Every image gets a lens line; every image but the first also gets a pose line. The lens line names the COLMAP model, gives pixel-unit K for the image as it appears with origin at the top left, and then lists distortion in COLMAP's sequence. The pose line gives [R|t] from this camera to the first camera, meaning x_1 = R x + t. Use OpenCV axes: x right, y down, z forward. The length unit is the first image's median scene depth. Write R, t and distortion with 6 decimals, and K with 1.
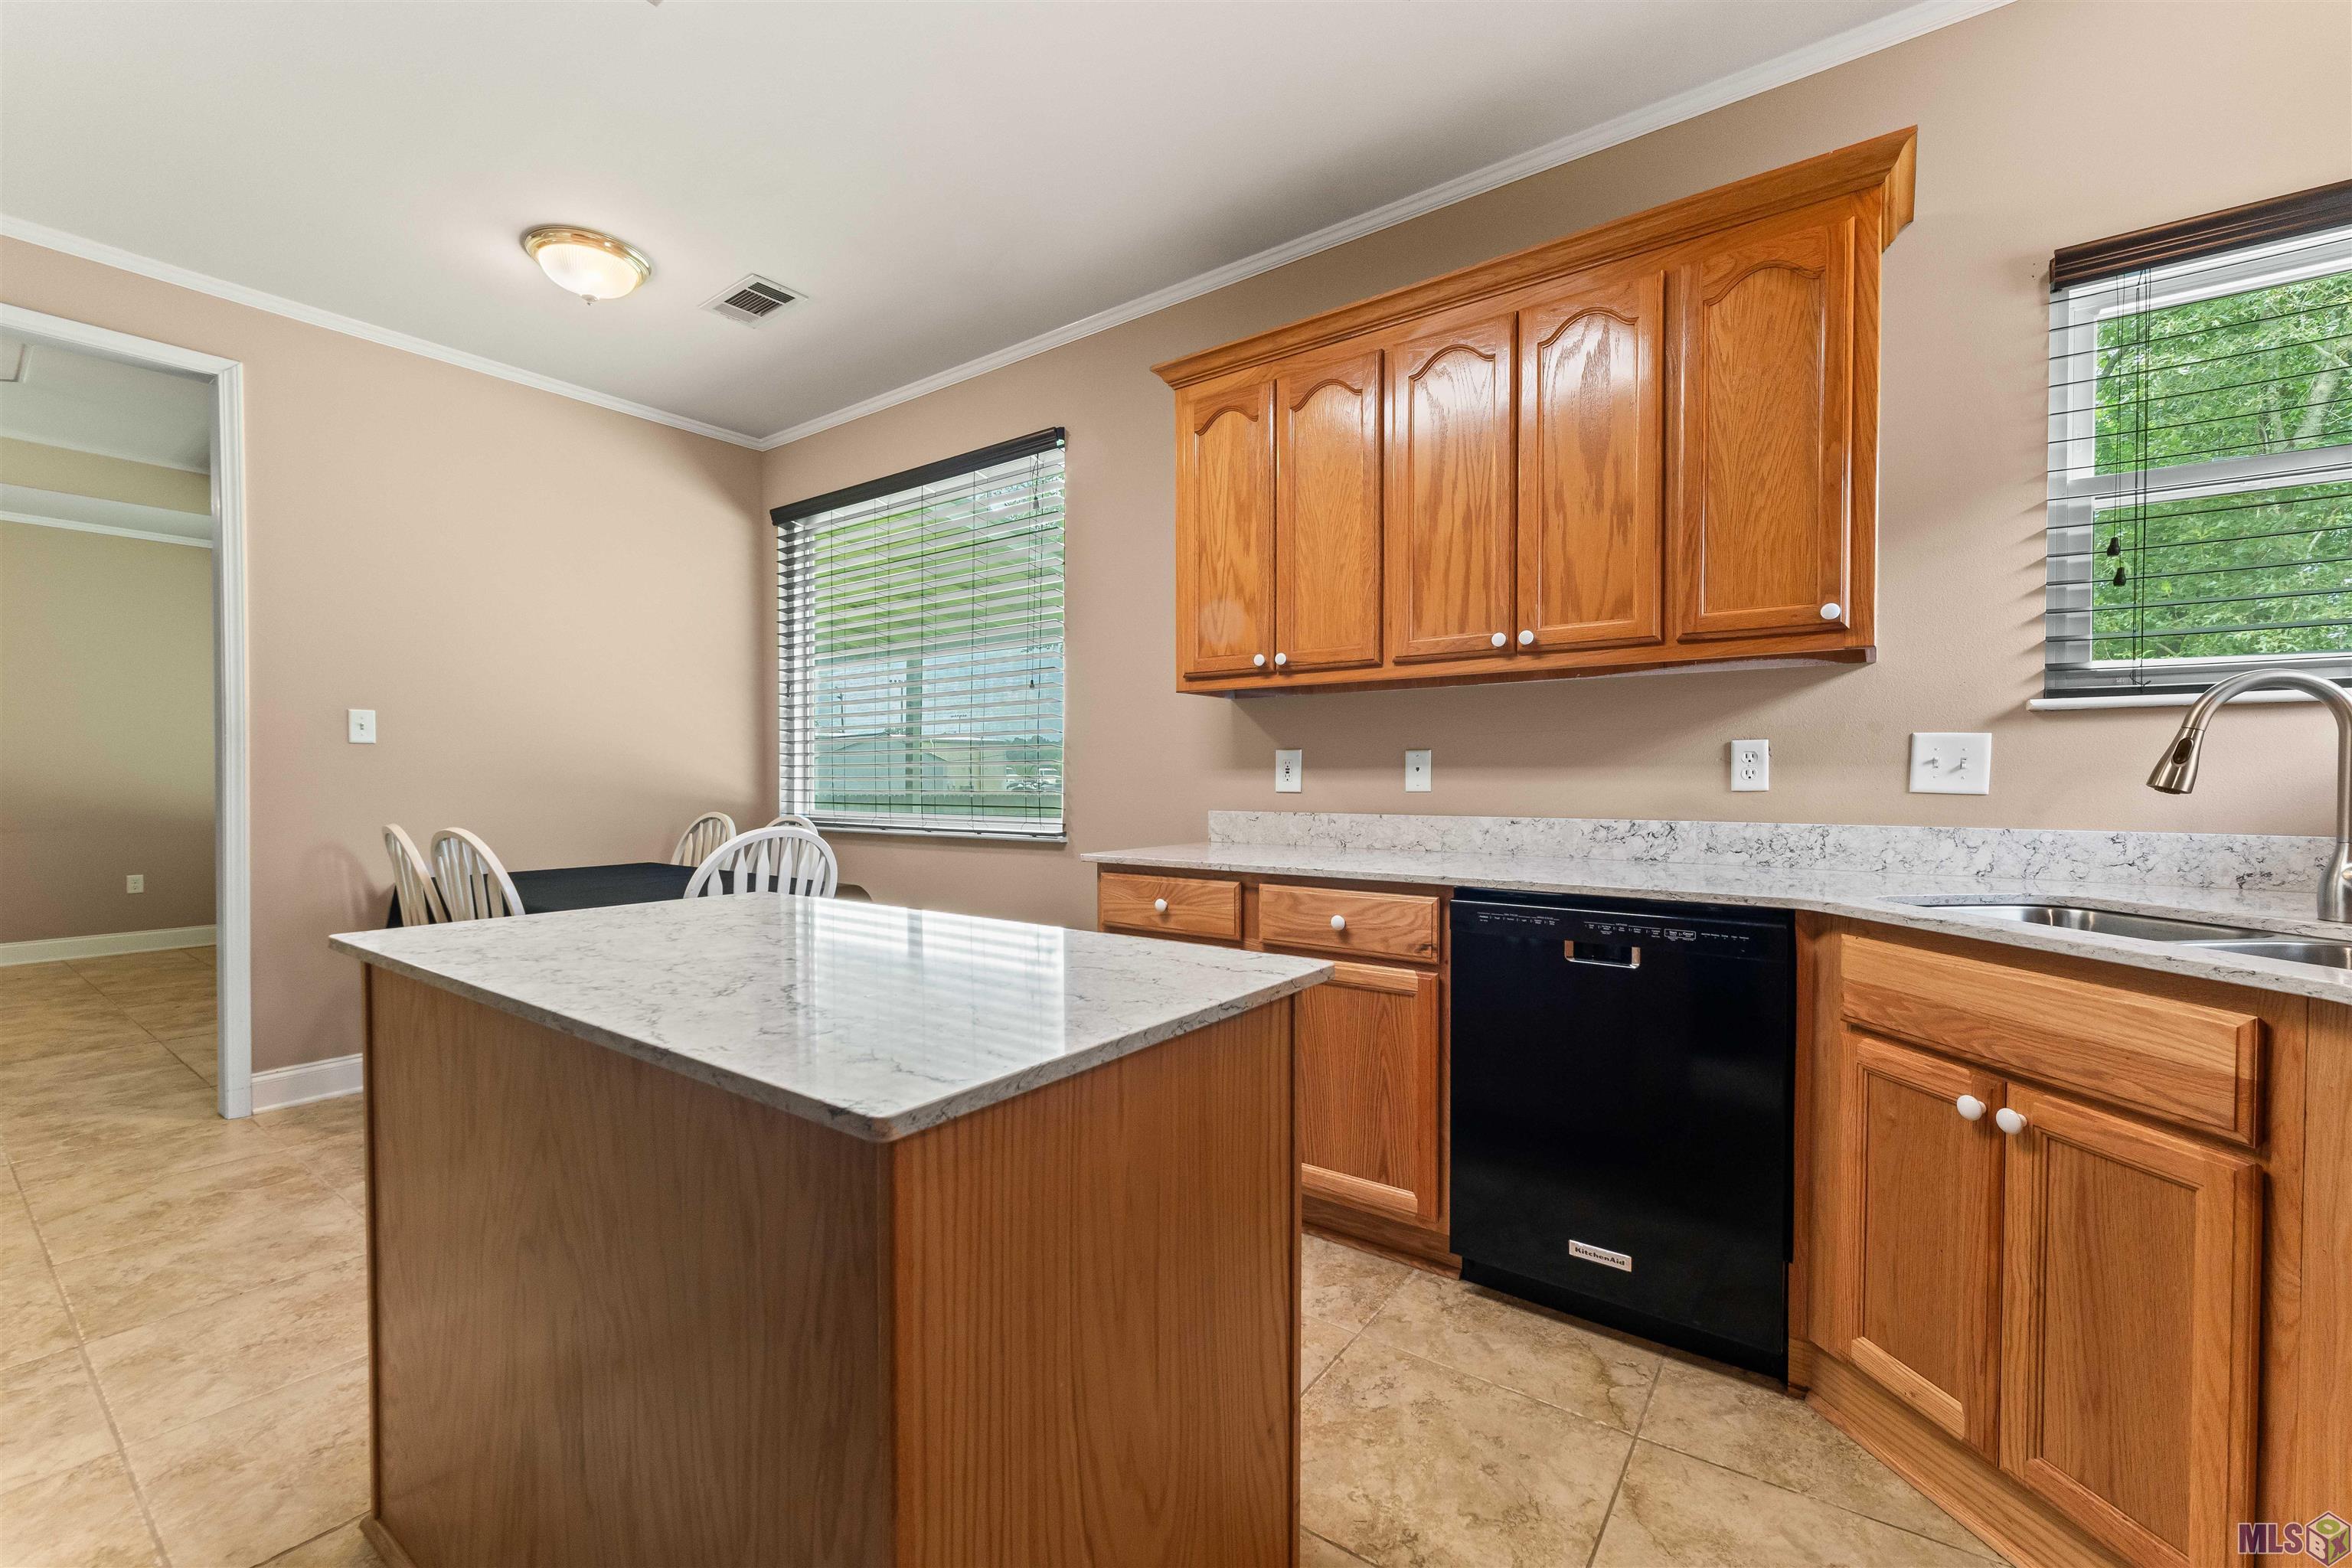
lens RADIAL K [[959.3, 0, 1176.0], [0, 959.3, 784.0], [0, 0, 1]] dist [-0.000937, -0.000098]
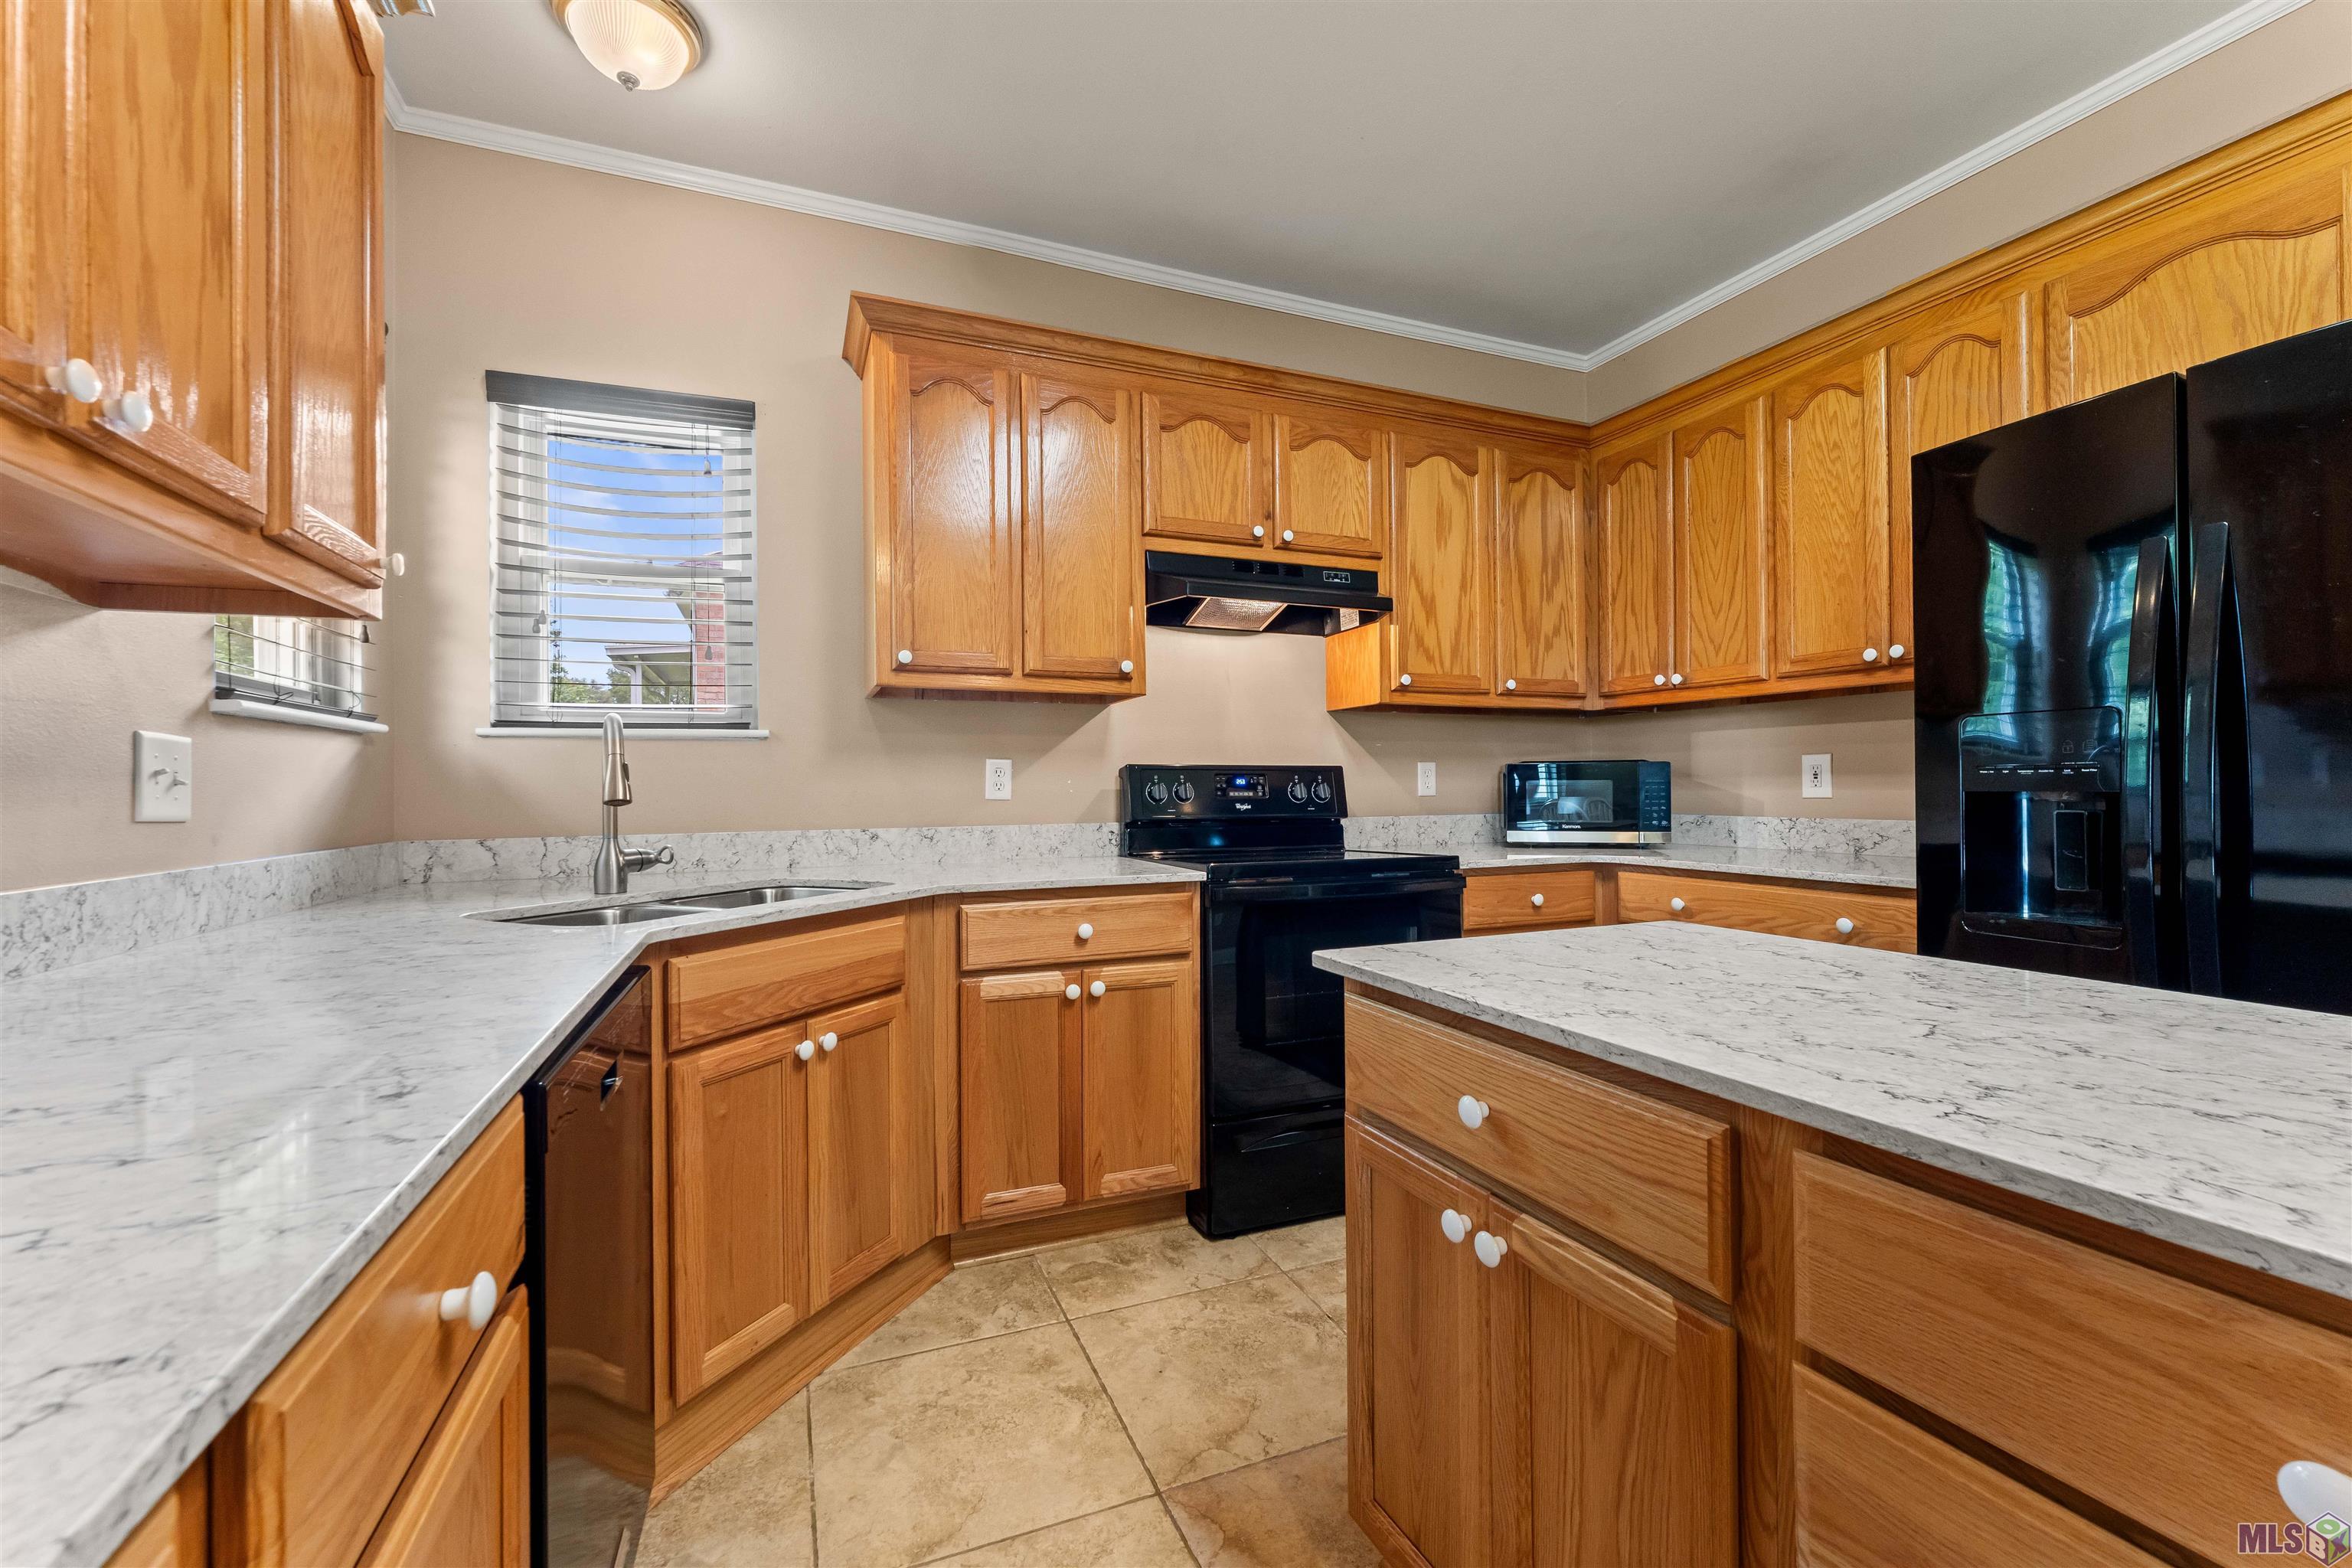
lens RADIAL K [[939.3, 0, 1157.9], [0, 939.3, 801.4], [0, 0, 1]] dist [-0.002594, -0.000319]
pose [[-0.846408, 0.007953, 0.532475, -0.205661], [0.018884, 0.999708, 0.015086, -0.001809], [-0.532199, 0.022824, -0.846311, 1.589741]]
